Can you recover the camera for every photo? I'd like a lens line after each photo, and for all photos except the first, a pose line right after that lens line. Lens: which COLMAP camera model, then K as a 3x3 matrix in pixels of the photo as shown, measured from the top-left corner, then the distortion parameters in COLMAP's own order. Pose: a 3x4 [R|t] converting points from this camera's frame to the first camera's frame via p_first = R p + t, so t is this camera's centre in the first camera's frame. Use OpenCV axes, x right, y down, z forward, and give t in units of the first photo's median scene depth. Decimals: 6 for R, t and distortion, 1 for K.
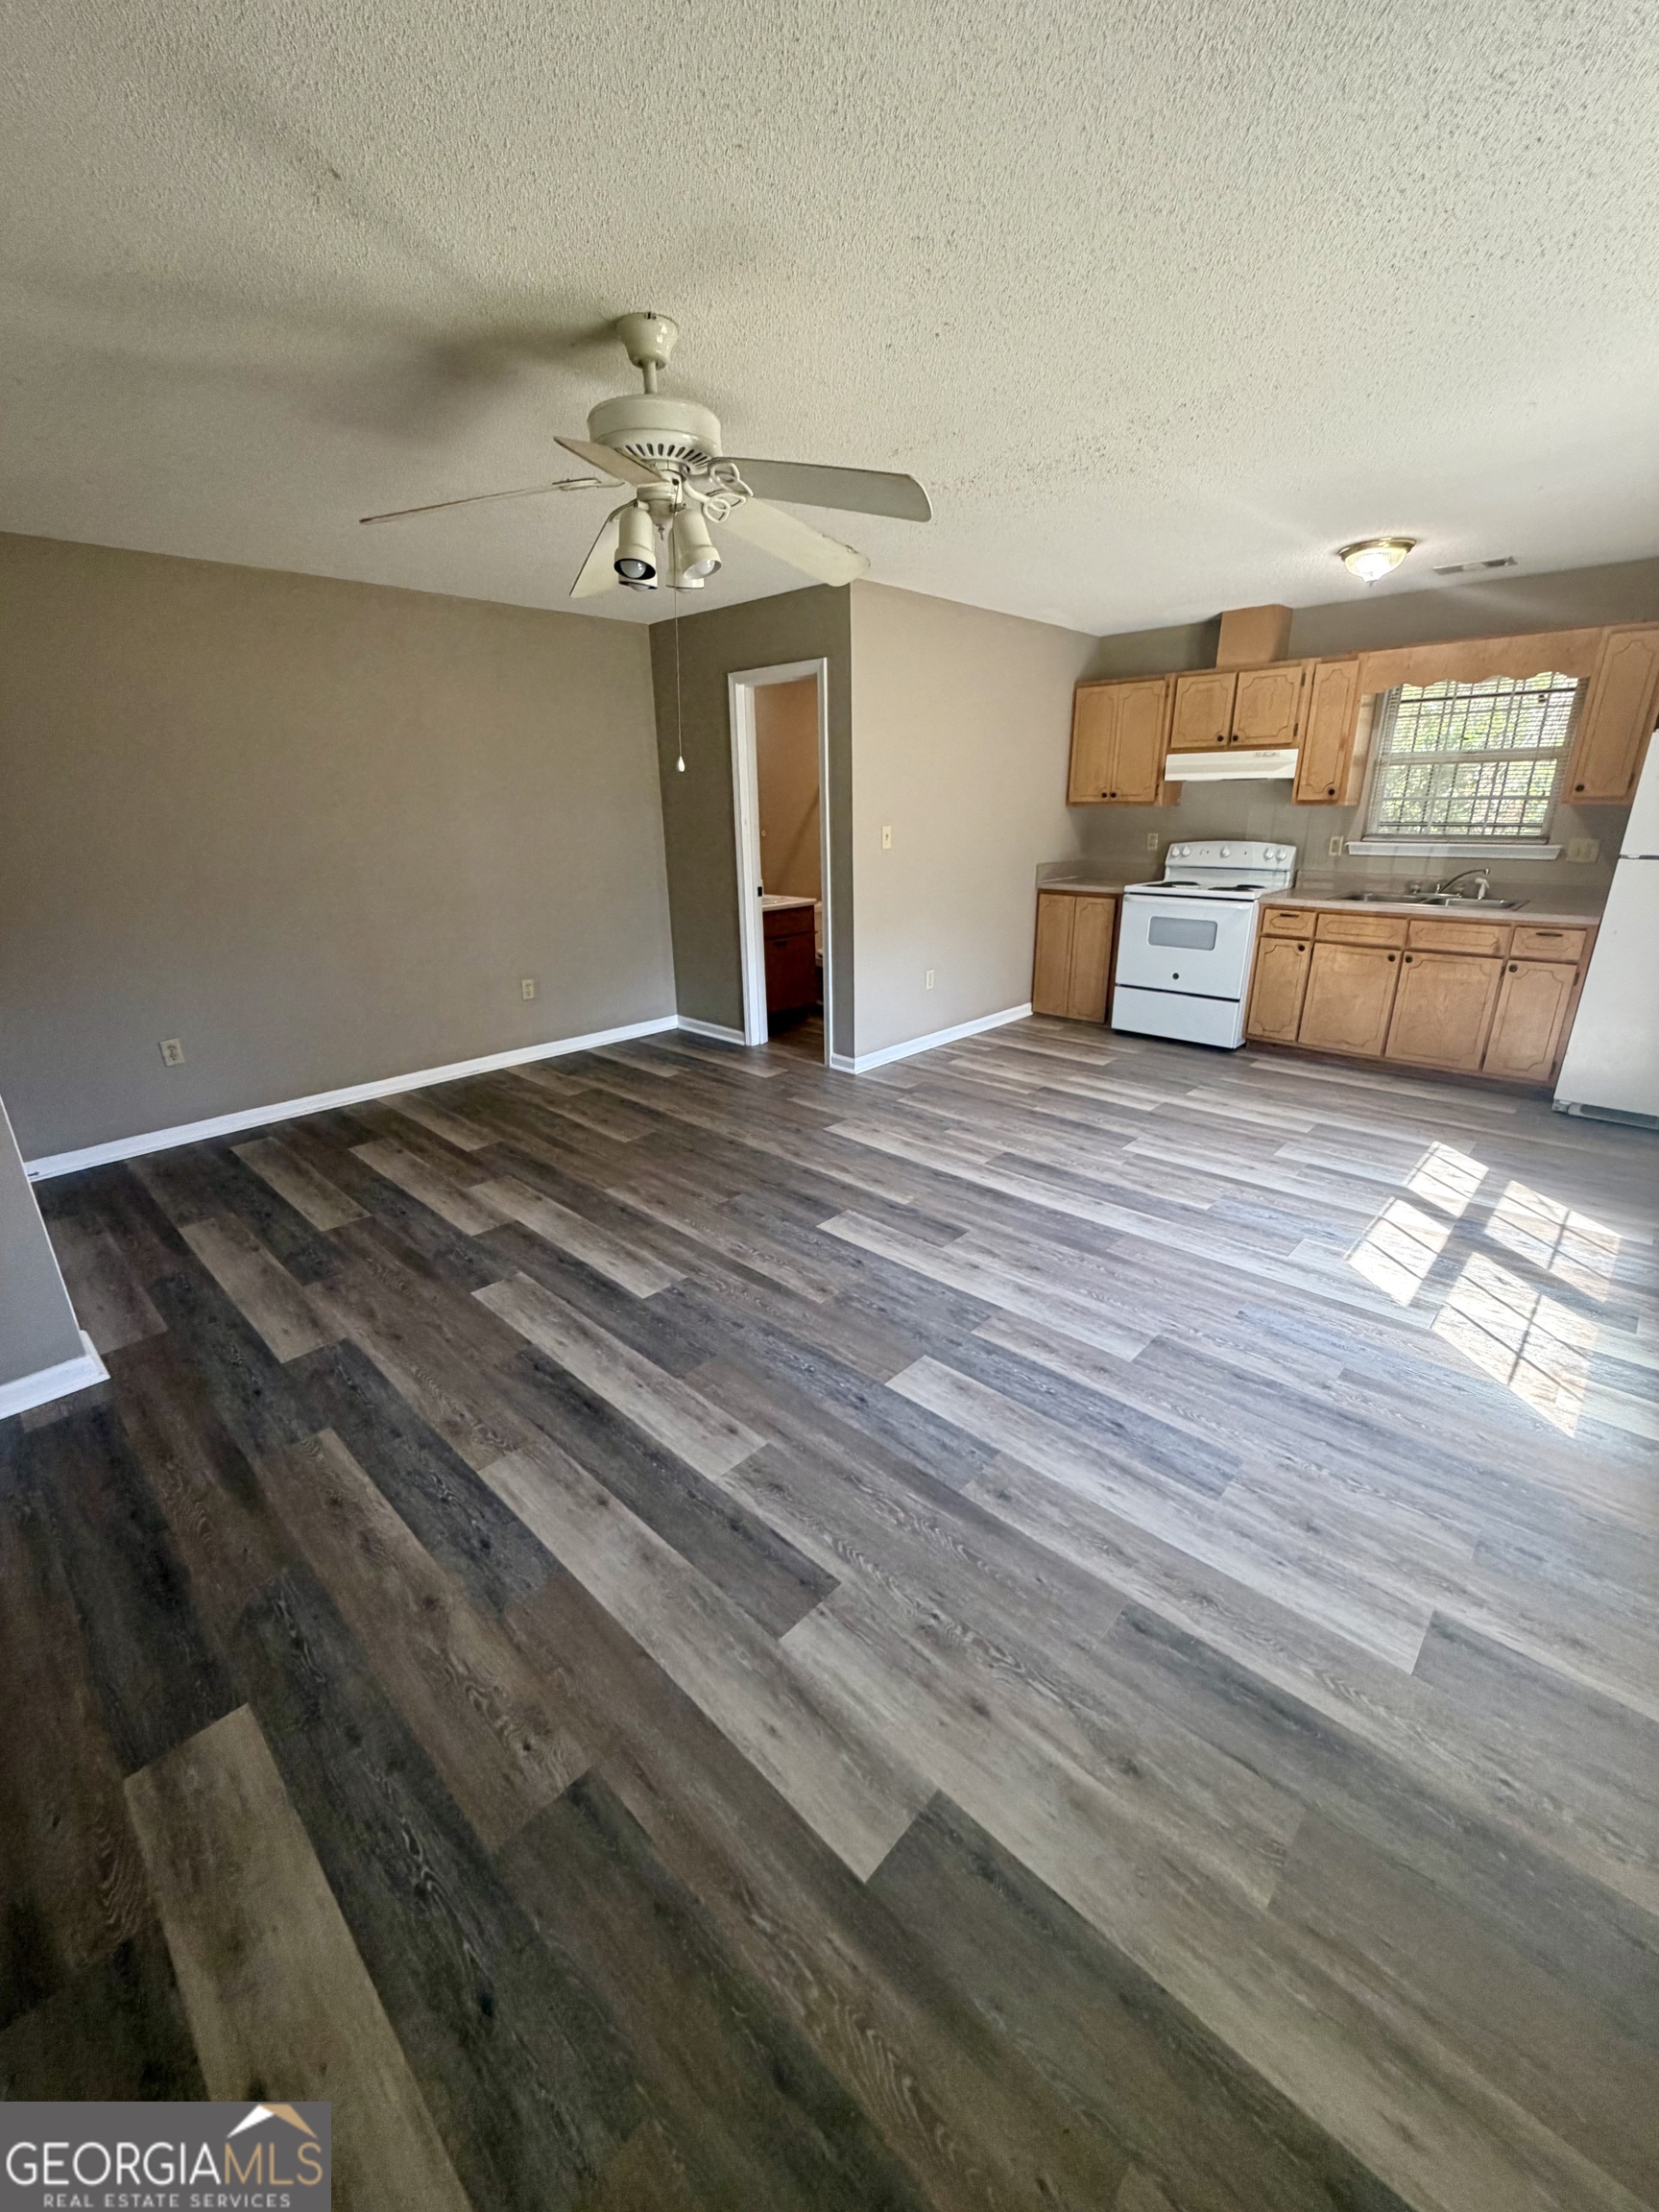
lens RADIAL K [[881.5, 0, 830.7], [0, 881.5, 1096.4], [0, 0, 1]] dist [0.000315, -0.000022]
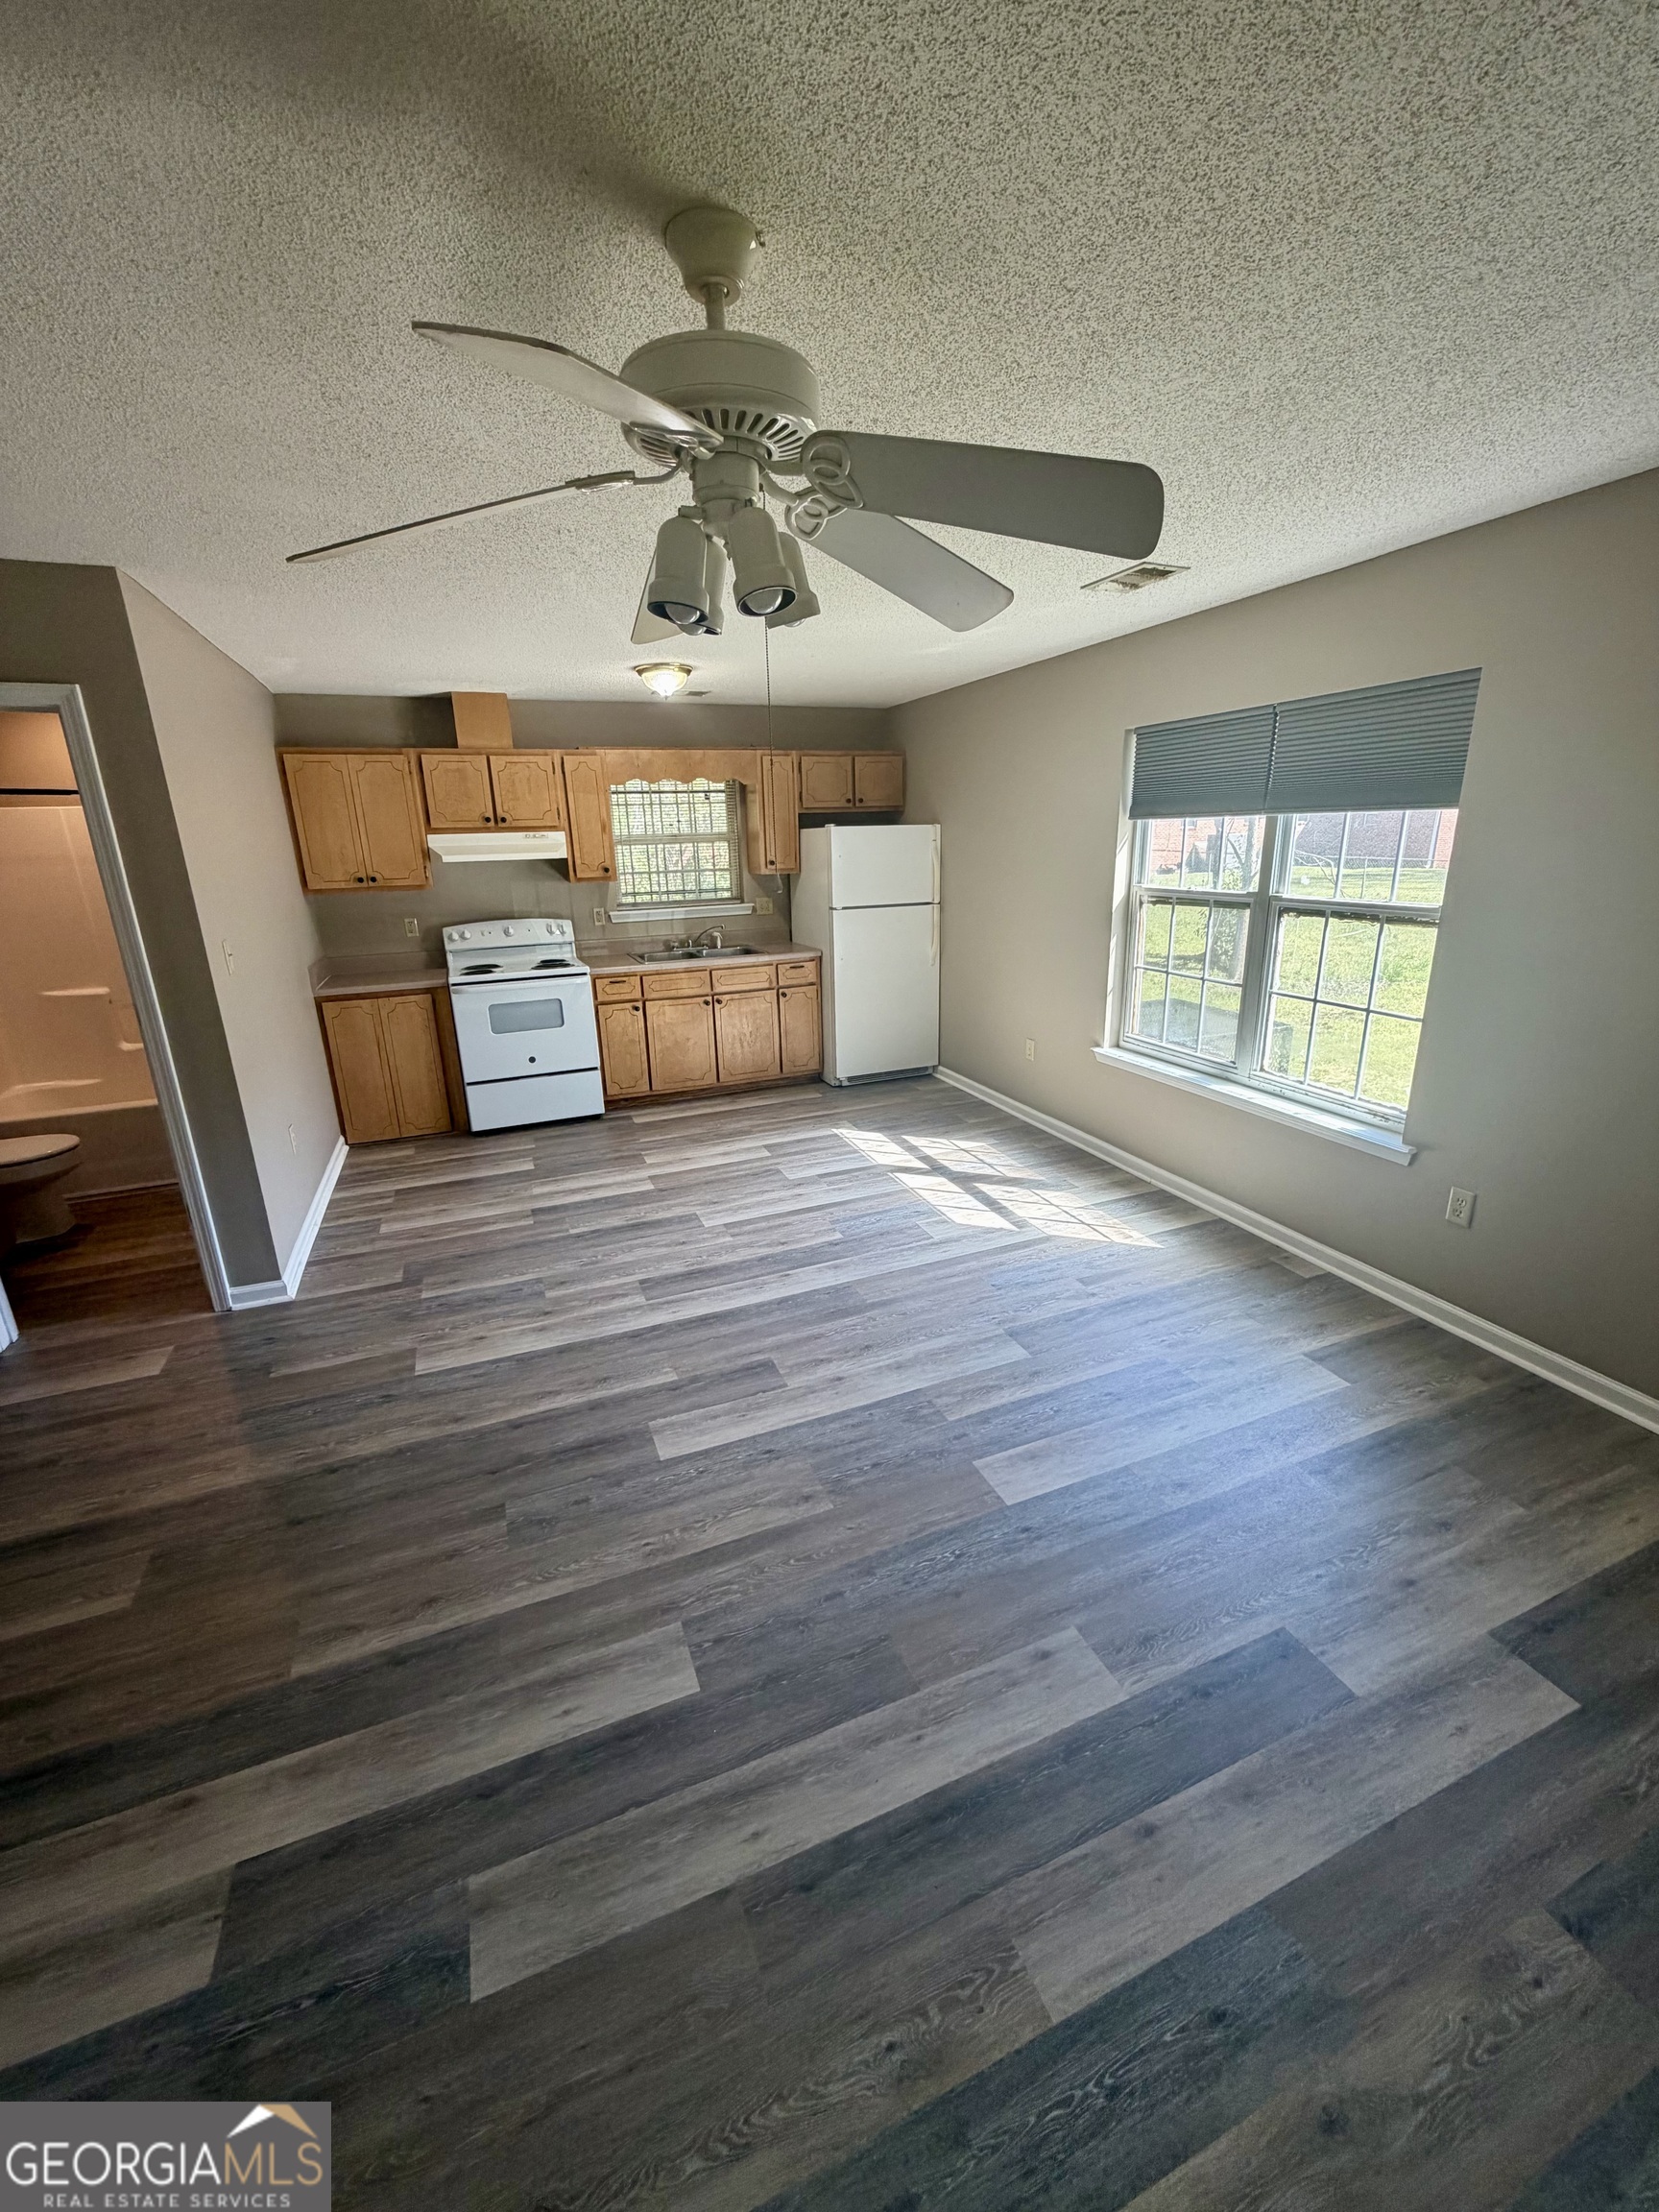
lens RADIAL K [[881.5, 0, 830.7], [0, 881.5, 1096.4], [0, 0, 1]] dist [0.000315, -0.000022]
pose [[0.414080, -0.257594, 0.873031, -0.472468], [0.313816, 0.940718, 0.128722, -0.173956], [-0.854434, 0.220670, 0.470369, 0.397518]]
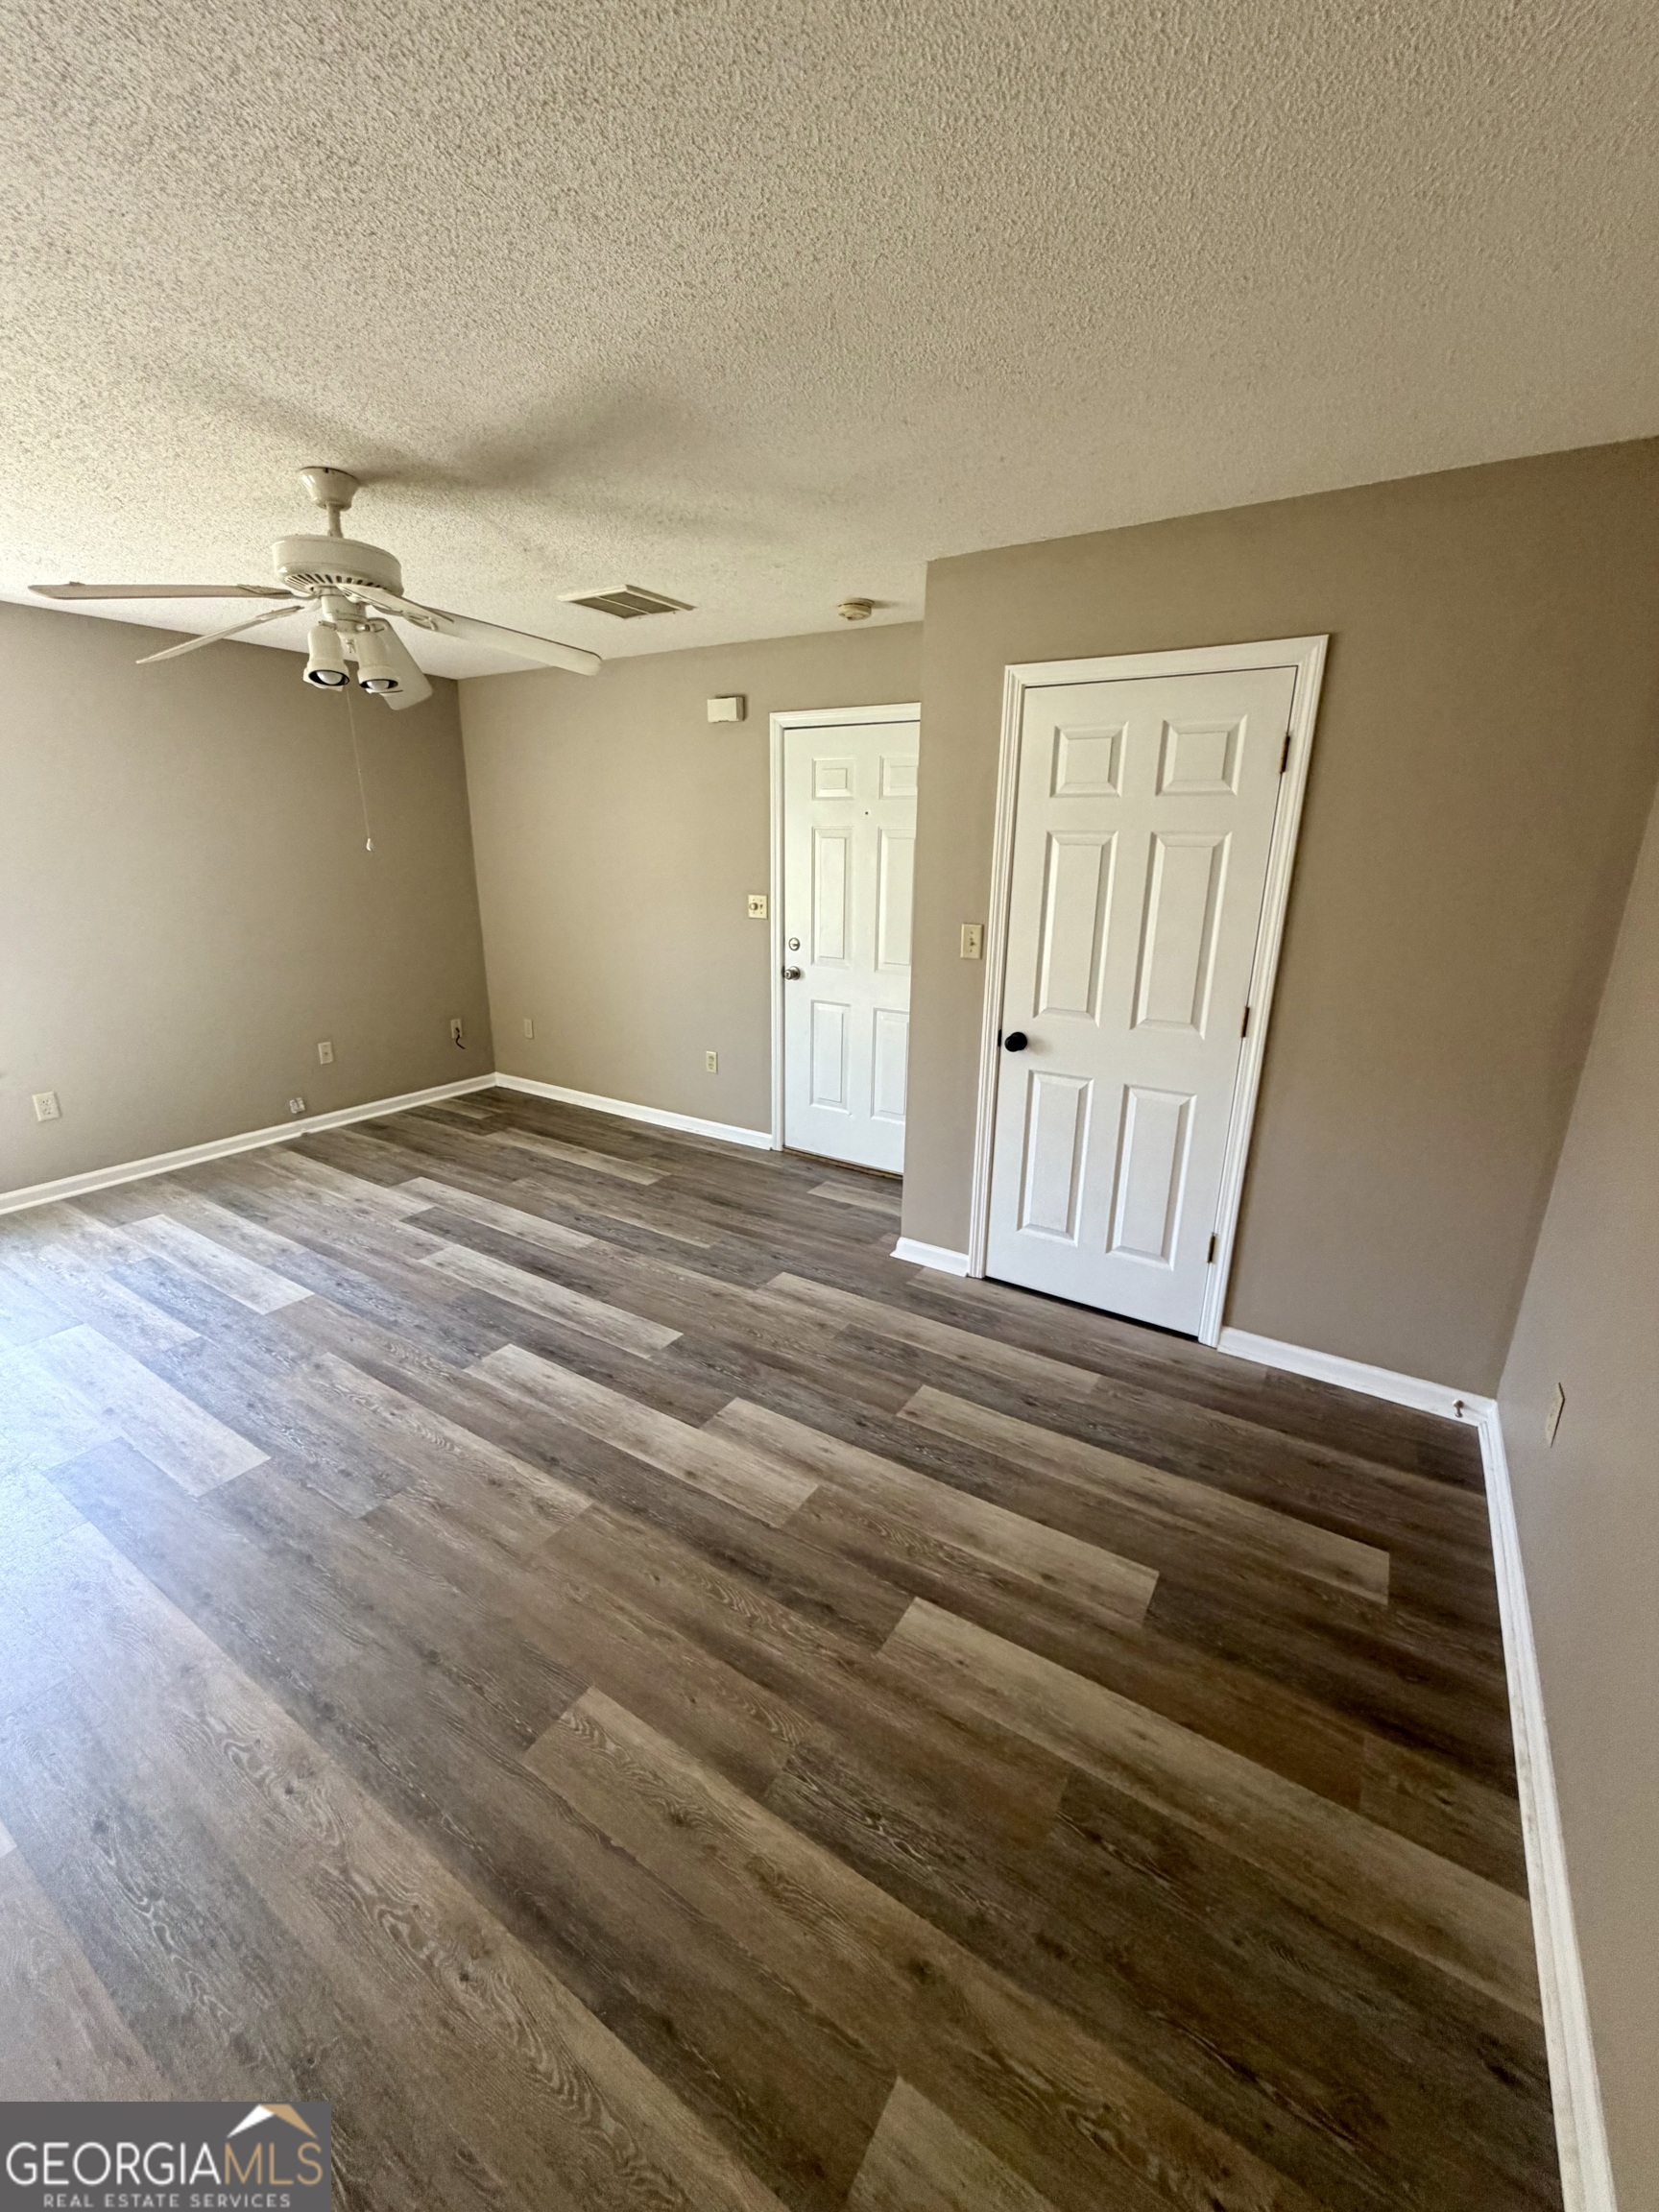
lens RADIAL K [[881.5, 0, 830.7], [0, 881.5, 1096.4], [0, 0, 1]] dist [0.000315, -0.000022]
pose [[-0.982055, 0.056135, -0.180046, -0.314763], [-0.058925, 0.815549, 0.575680, -0.478504], [0.179152, 0.575958, -0.797607, 1.314754]]
